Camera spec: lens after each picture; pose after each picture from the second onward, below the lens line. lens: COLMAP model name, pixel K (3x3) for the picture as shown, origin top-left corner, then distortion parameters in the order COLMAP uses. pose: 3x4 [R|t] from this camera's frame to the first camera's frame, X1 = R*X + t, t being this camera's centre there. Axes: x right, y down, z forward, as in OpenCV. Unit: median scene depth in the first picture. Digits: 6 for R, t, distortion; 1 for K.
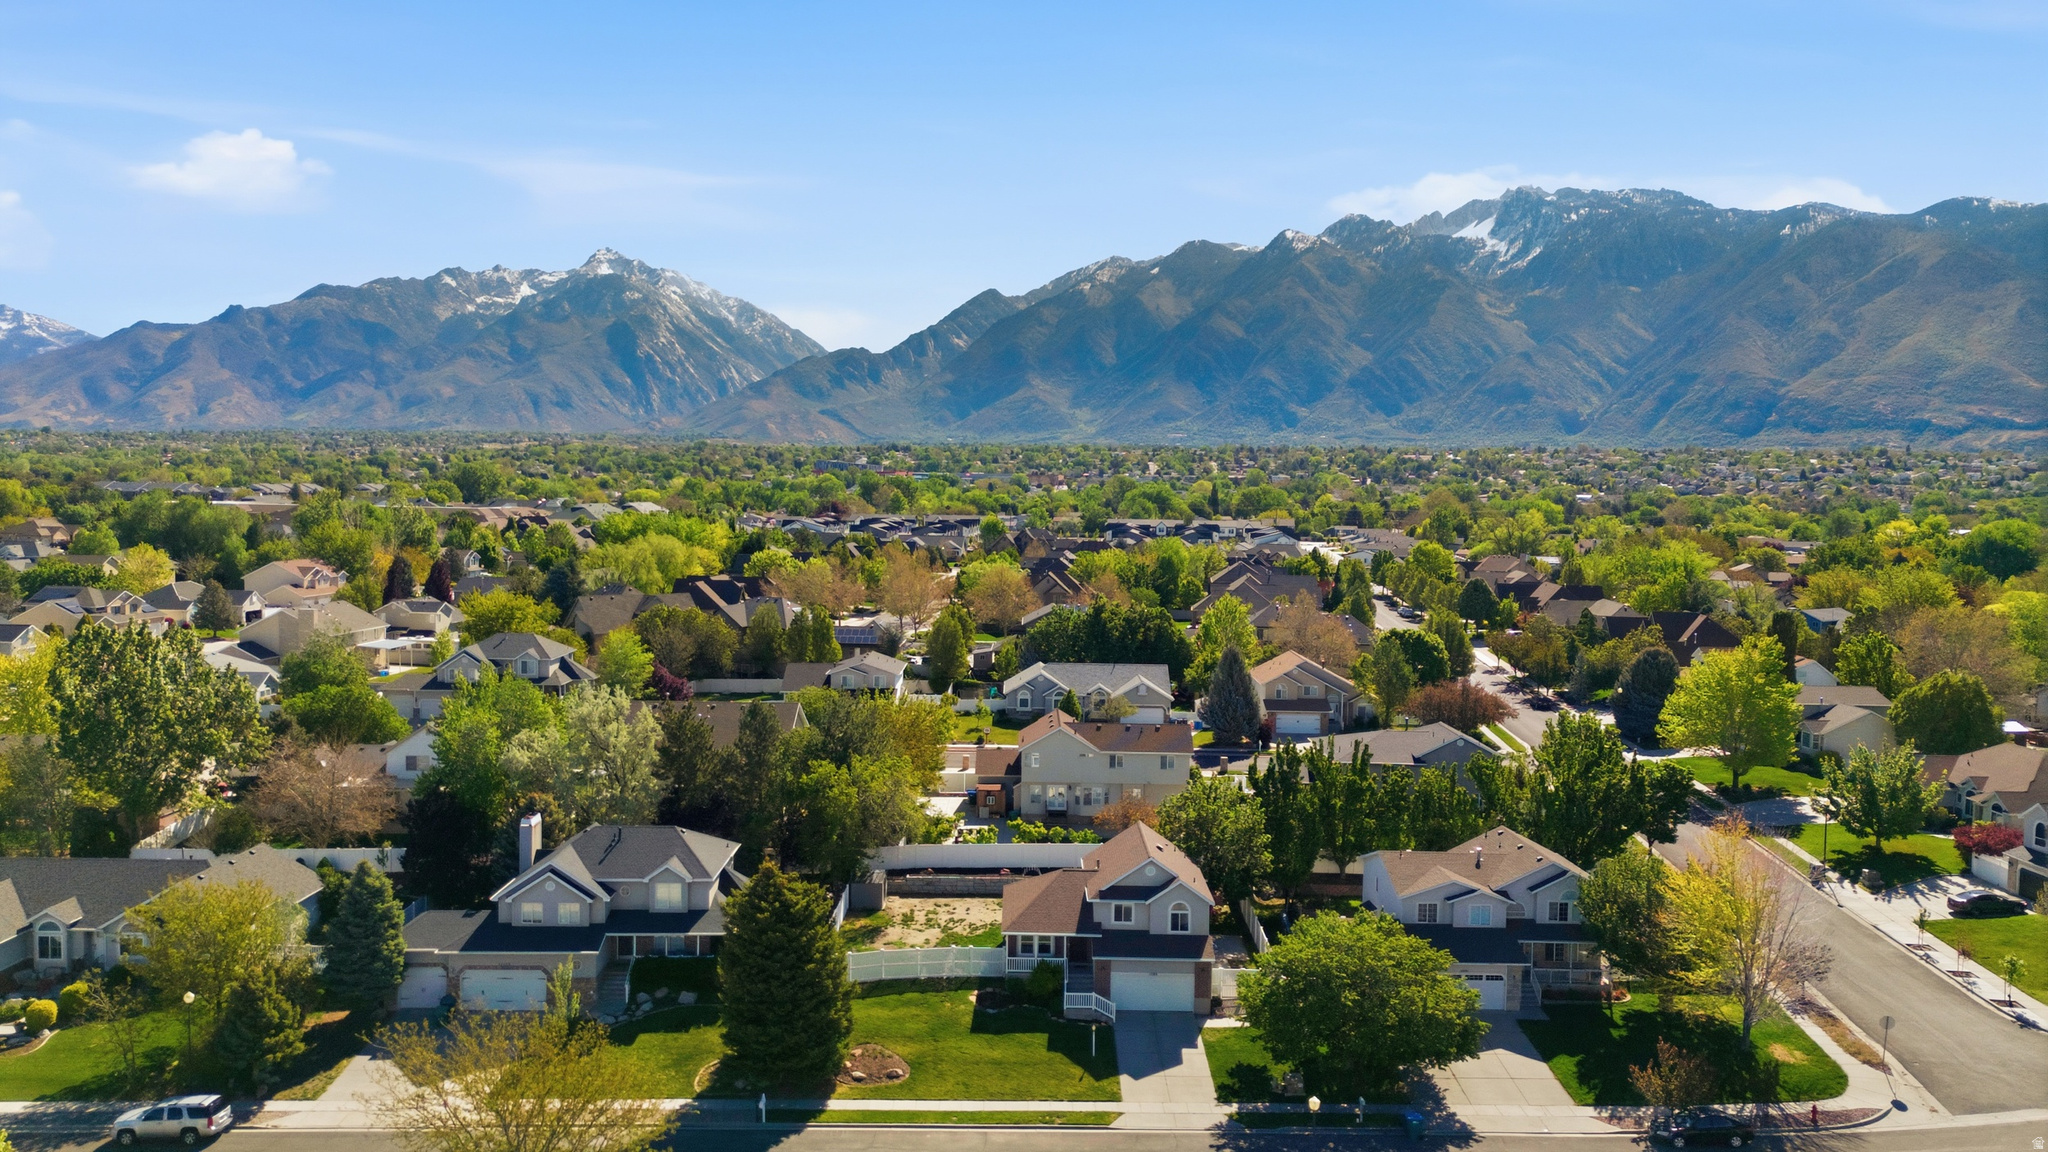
lens RADIAL K [[1481.9, 0, 1023.9], [0, 1481.9, 585.6], [0, 0, 1]] dist [0.082172, -0.074852]
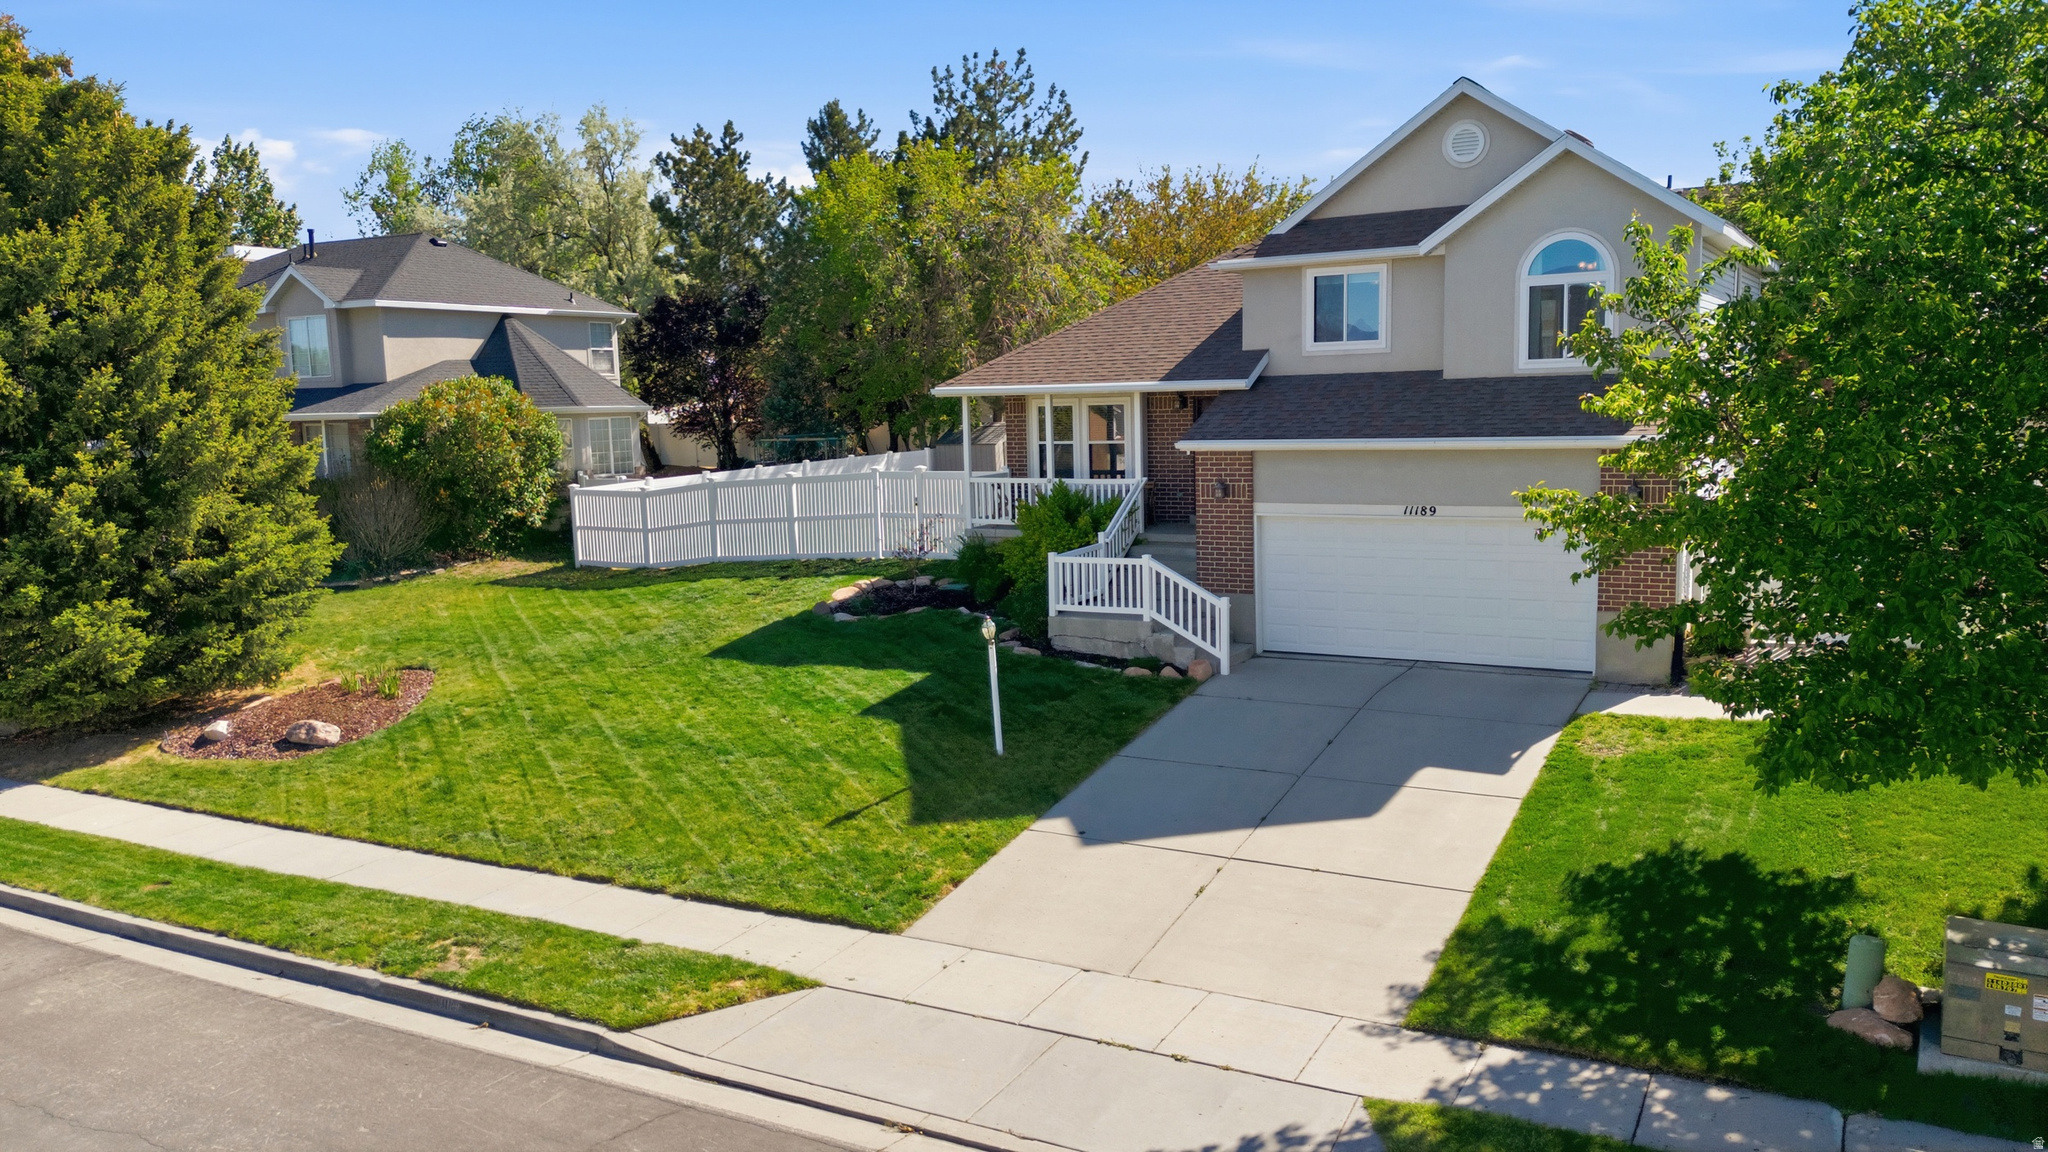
lens RADIAL K [[1491.4, 0, 1024.5], [0, 1491.4, 583.6], [0, 0, 1]] dist [0.081531, -0.076888]
pose [[0.868124, 0.025423, -0.495695, 0.156271], [0.005881, 0.998090, 0.061489, 0.261785], [0.496312, -0.056295, 0.866317, 0.765650]]
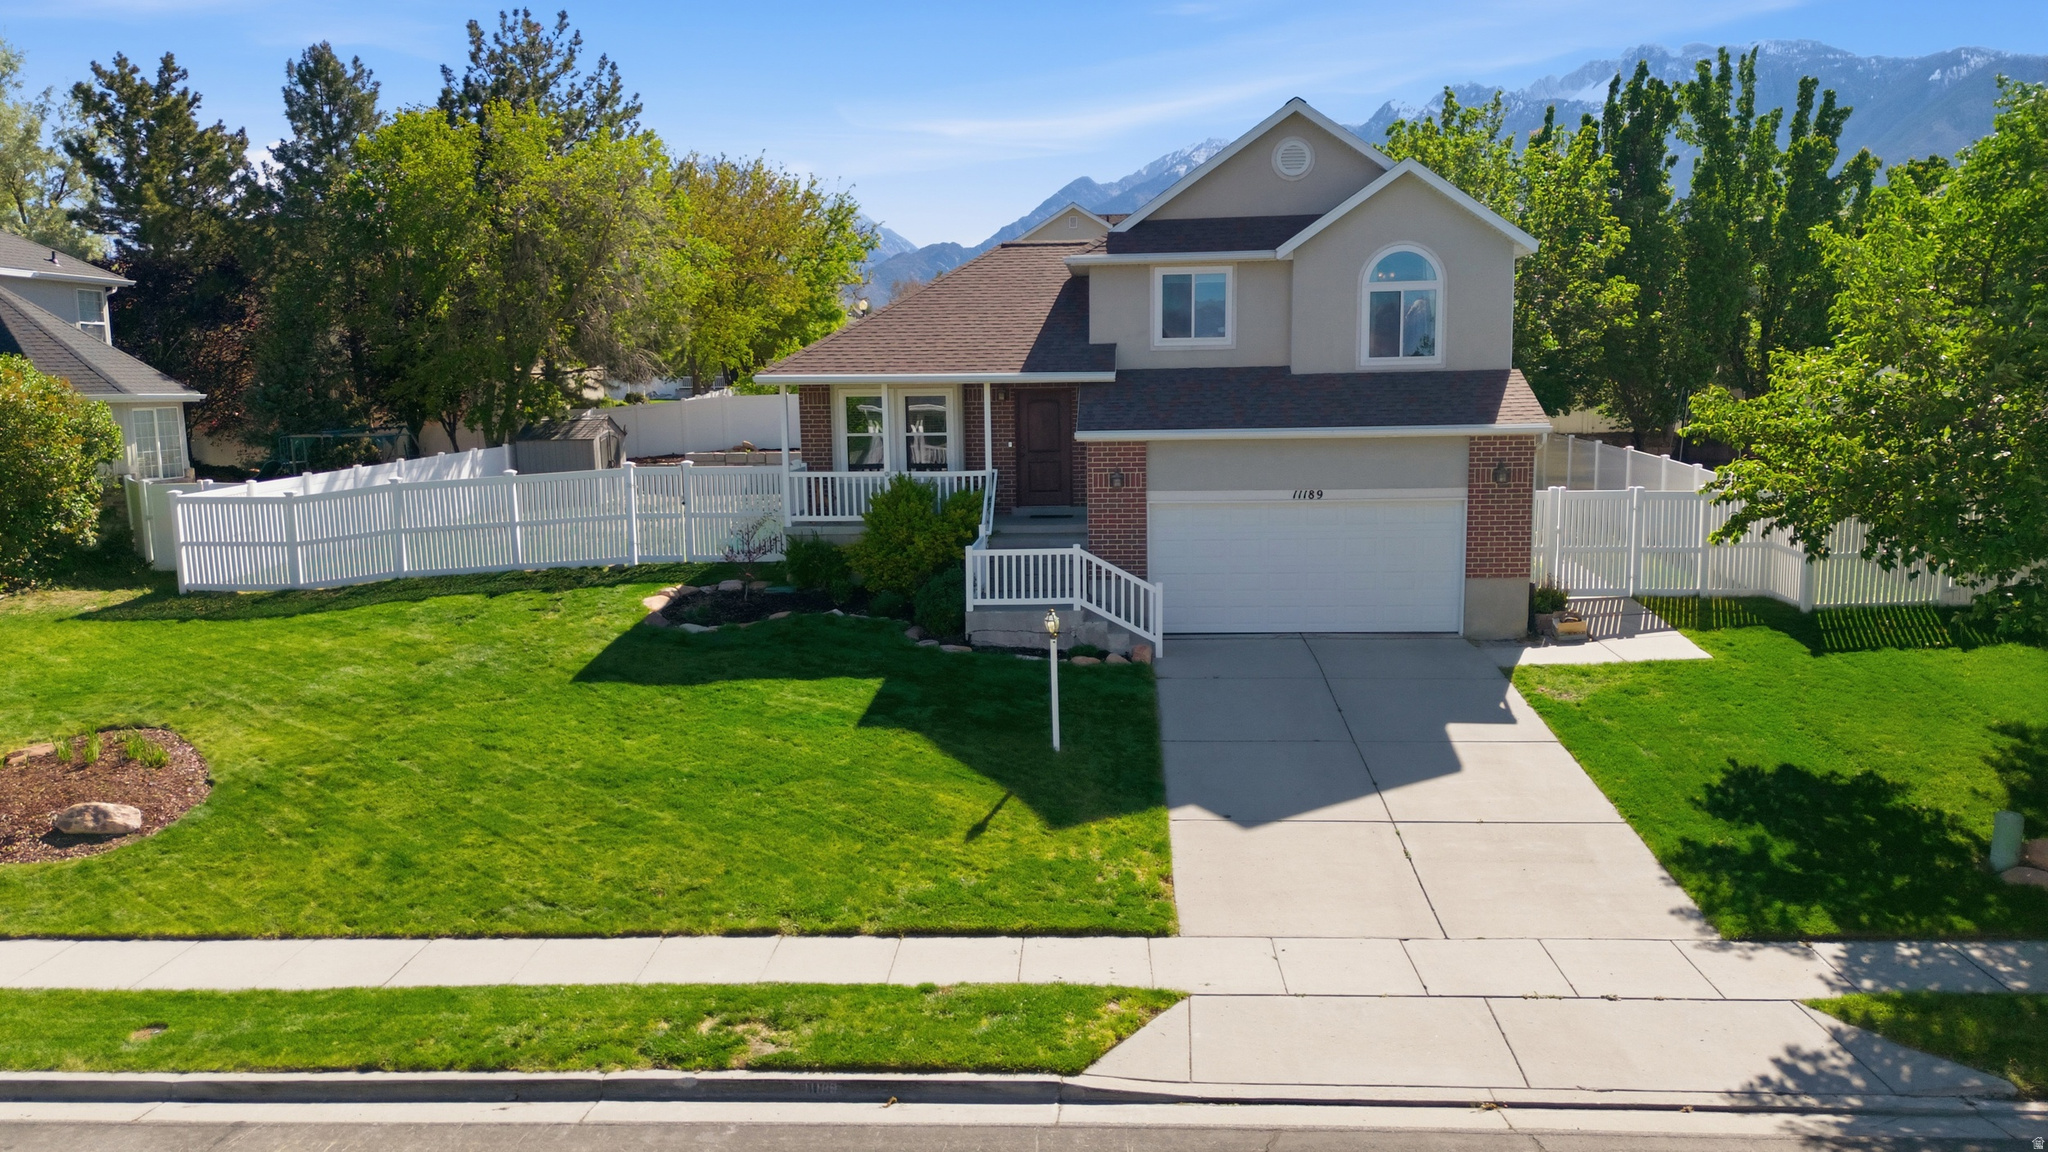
lens RADIAL K [[1499.3, 0, 1026.1], [0, 1499.3, 570.9], [0, 0, 1]] dist [0.079901, -0.071818]
pose [[0.997596, -0.021315, -0.065941, 0.054789], [0.025182, 0.997976, 0.058385, 0.262027], [0.064564, -0.059905, 0.996114, 0.740453]]
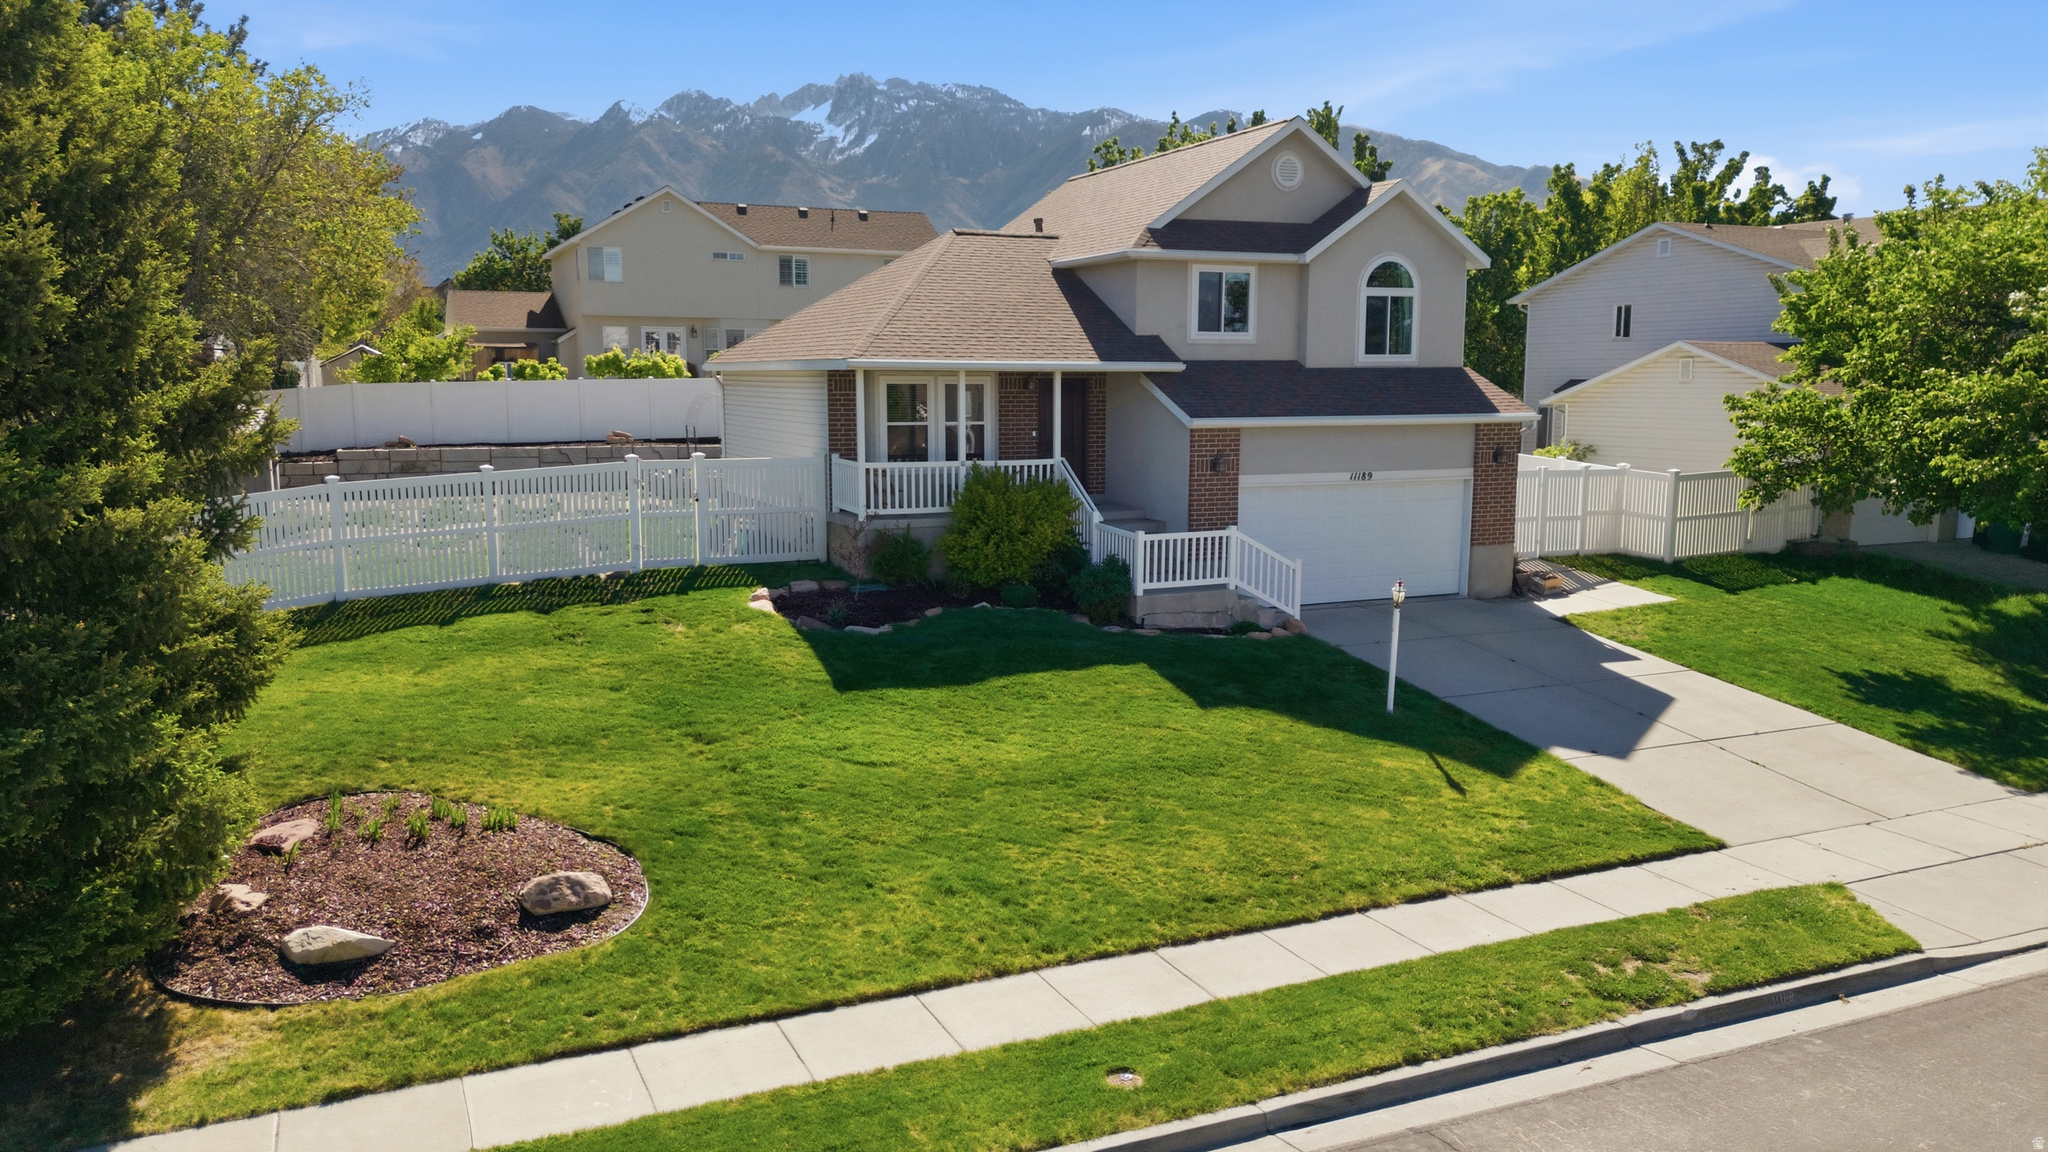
lens RADIAL K [[1499.3, 0, 1026.1], [0, 1499.3, 570.9], [0, 0, 1]] dist [0.079901, -0.071818]
pose [[0.911901, -0.066616, 0.404968, -0.098535], [0.040250, 0.996498, 0.073285, 0.259487], [-0.408431, -0.050529, 0.911389, 0.766393]]
